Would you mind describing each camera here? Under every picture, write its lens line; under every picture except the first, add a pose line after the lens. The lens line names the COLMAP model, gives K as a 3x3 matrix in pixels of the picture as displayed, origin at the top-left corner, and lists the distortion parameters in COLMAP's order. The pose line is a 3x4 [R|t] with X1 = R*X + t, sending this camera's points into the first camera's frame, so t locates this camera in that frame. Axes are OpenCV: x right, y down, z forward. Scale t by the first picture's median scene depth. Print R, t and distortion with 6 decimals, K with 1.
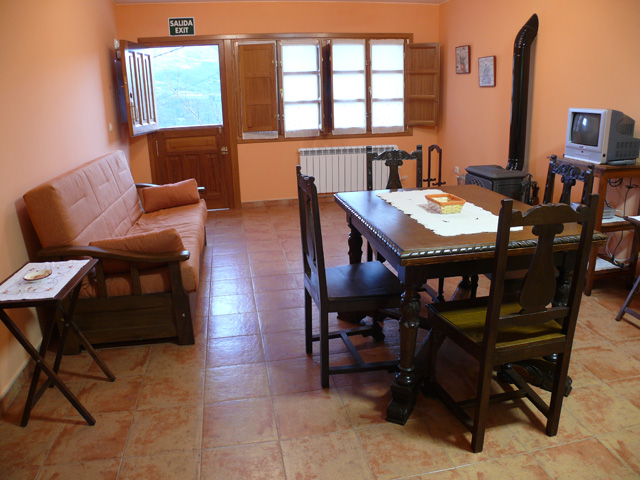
lens RADIAL K [[478.6, 0, 315.8], [0, 478.6, 238.4], [0, 0, 1]] dist [-0.178279, 0.090110]
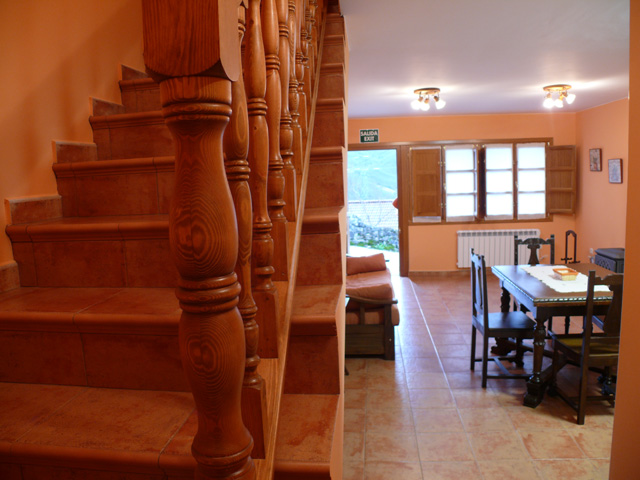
lens RADIAL K [[478.6, 0, 316.6], [0, 478.6, 236.7], [0, 0, 1]] dist [-0.178279, 0.090110]
pose [[0.957493, 0.026354, -0.287251, -0.062008], [-0.070703, 0.986883, -0.145130, 0.059317], [0.279658, 0.159270, 0.946797, -0.500693]]
